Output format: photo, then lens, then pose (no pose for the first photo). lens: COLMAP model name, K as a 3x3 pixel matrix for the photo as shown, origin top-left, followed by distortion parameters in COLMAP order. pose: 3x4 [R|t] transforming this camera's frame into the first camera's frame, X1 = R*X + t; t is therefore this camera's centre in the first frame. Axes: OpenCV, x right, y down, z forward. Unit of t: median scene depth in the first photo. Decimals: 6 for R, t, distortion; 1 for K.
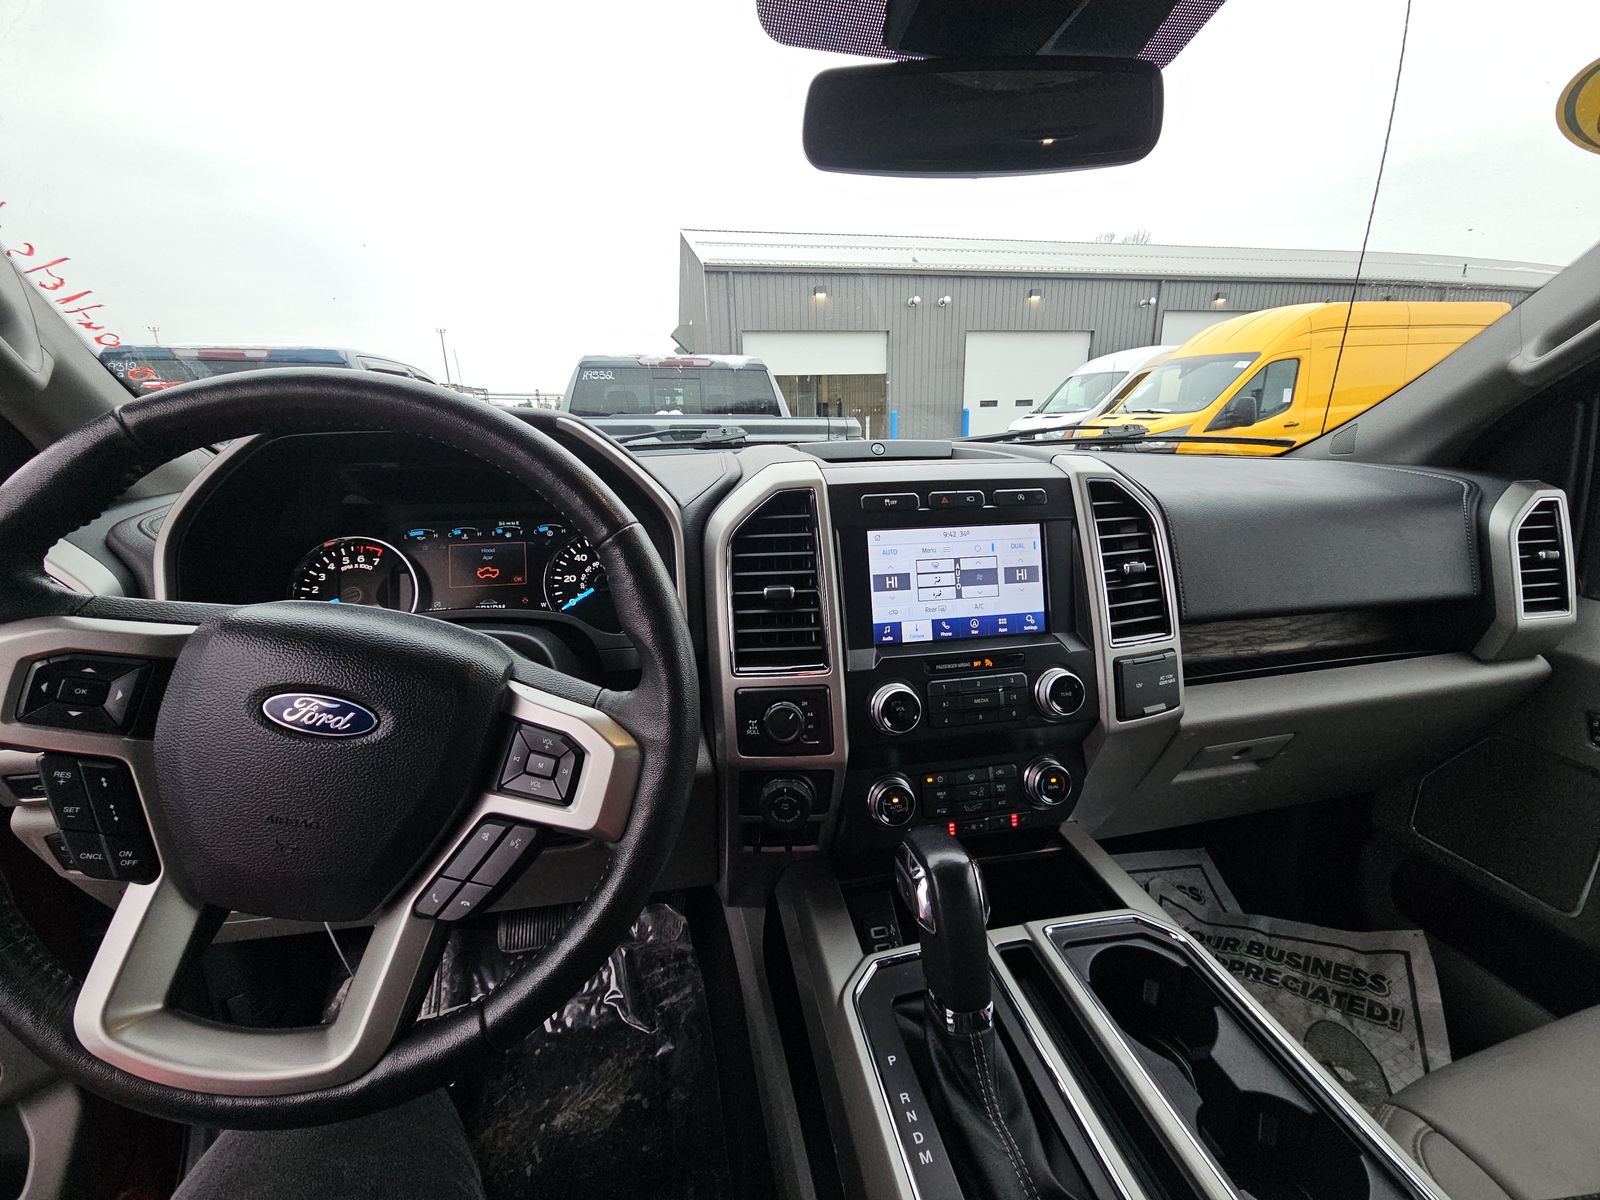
lens RADIAL K [[657.4, 0, 786.6], [0, 657.4, 592.0], [0, 0, 1]] dist [0.033673, -0.021932]
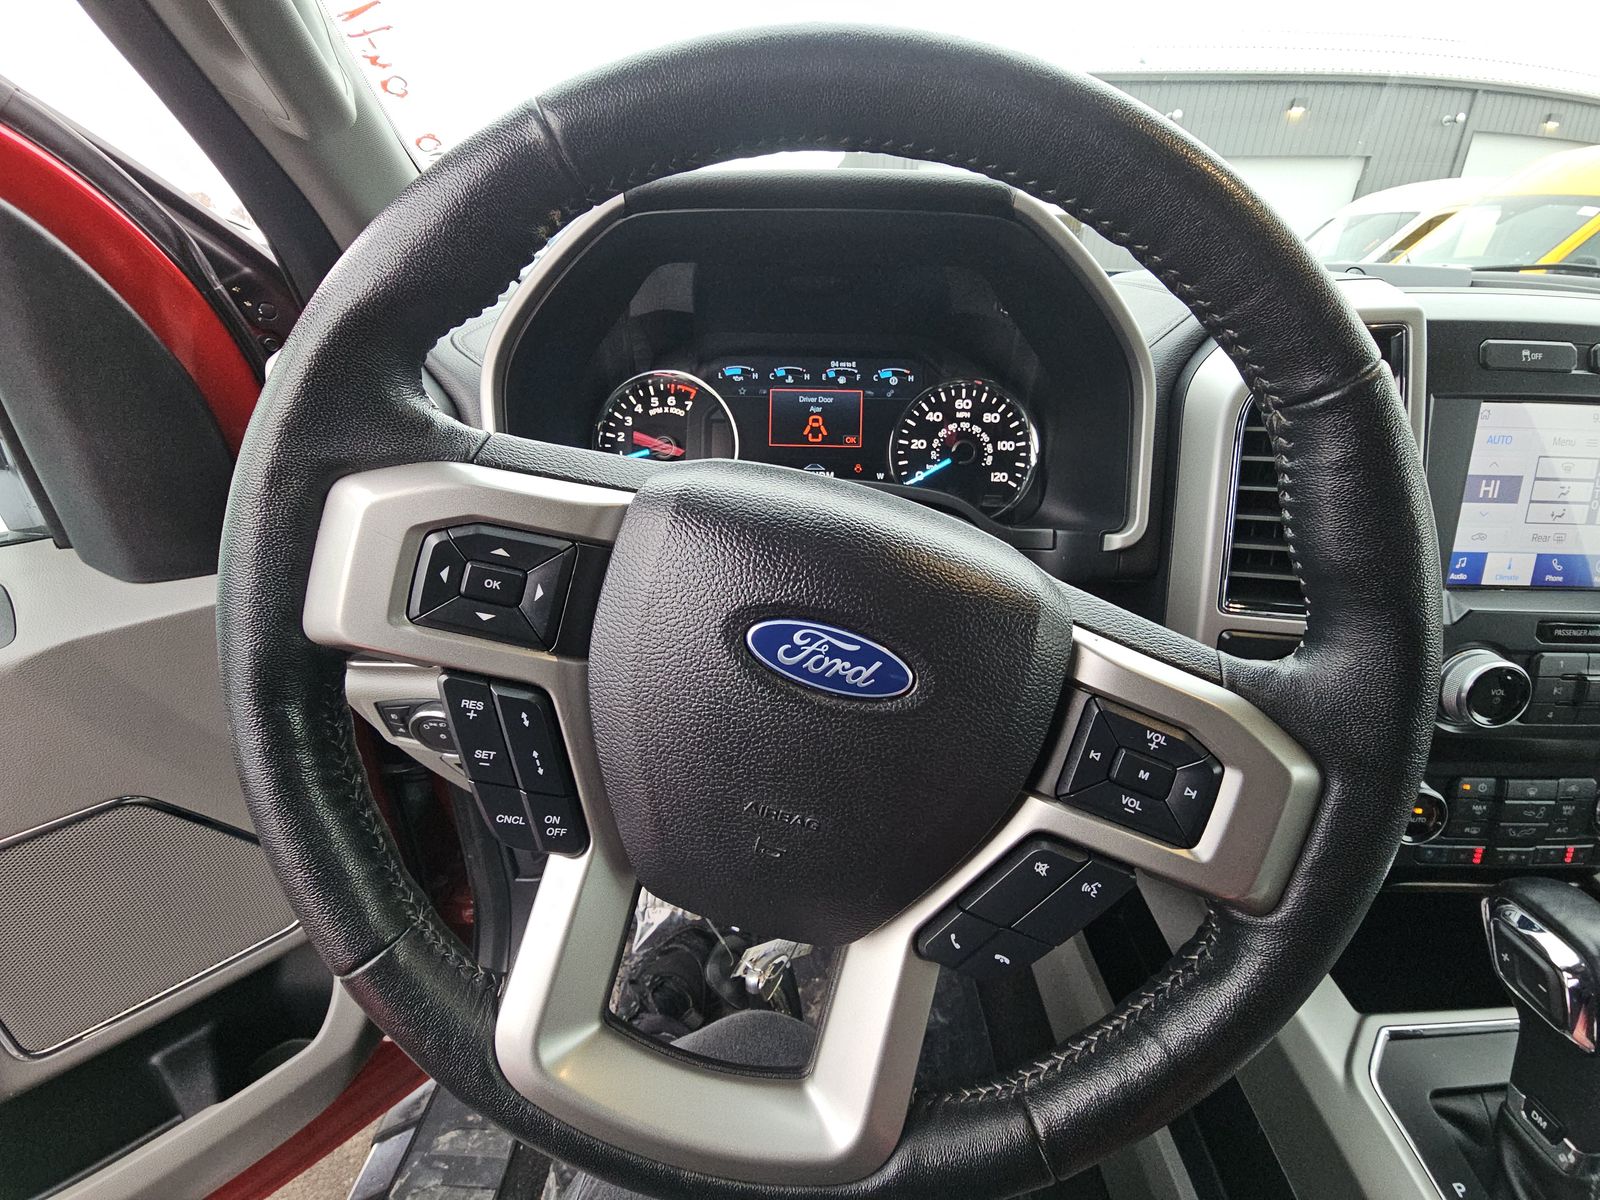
lens RADIAL K [[657.4, 0, 786.6], [0, 657.4, 592.0], [0, 0, 1]] dist [0.033673, -0.021932]
pose [[0.975368, 0.114781, -0.188367, -0.369564], [-0.074894, 0.975546, 0.206643, 0.000401], [0.207479, -0.187445, 0.960113, 0.243778]]
